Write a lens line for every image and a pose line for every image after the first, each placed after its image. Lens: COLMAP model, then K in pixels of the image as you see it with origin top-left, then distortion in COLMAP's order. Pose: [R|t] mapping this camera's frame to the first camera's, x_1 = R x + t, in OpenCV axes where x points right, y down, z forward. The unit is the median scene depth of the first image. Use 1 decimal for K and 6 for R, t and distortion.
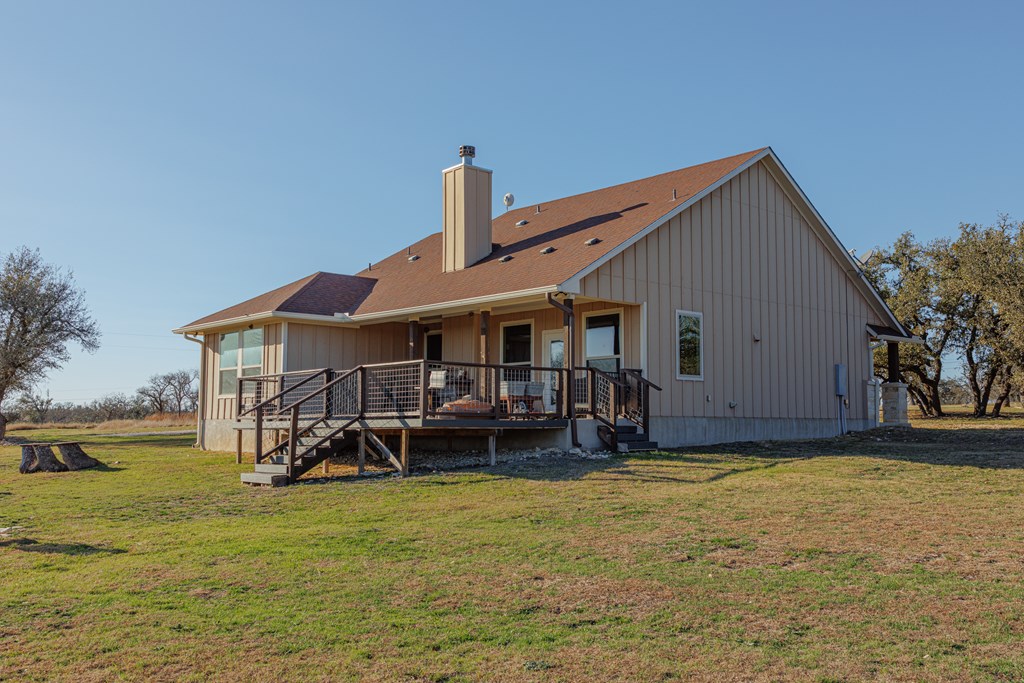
lens RADIAL K [[926.9, 0, 563.7], [0, 926.9, 342.1], [0, 0, 1]] dist [0.002446, -0.022089]
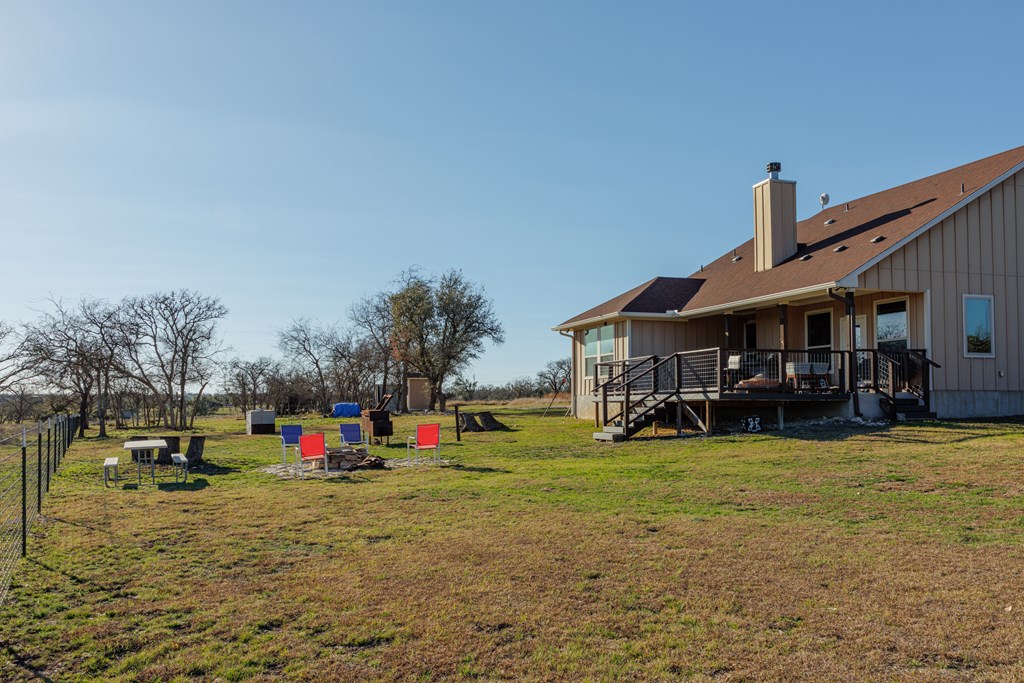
lens RADIAL K [[865.1, 0, 512.0], [0, 865.1, 367.9], [0, 0, 1]] dist [-0.000398, -0.000635]
pose [[0.893979, -0.017898, -0.447752, 0.098680], [0.039632, 0.998444, 0.039219, -0.008763], [0.446354, -0.052806, 0.893297, -0.163232]]
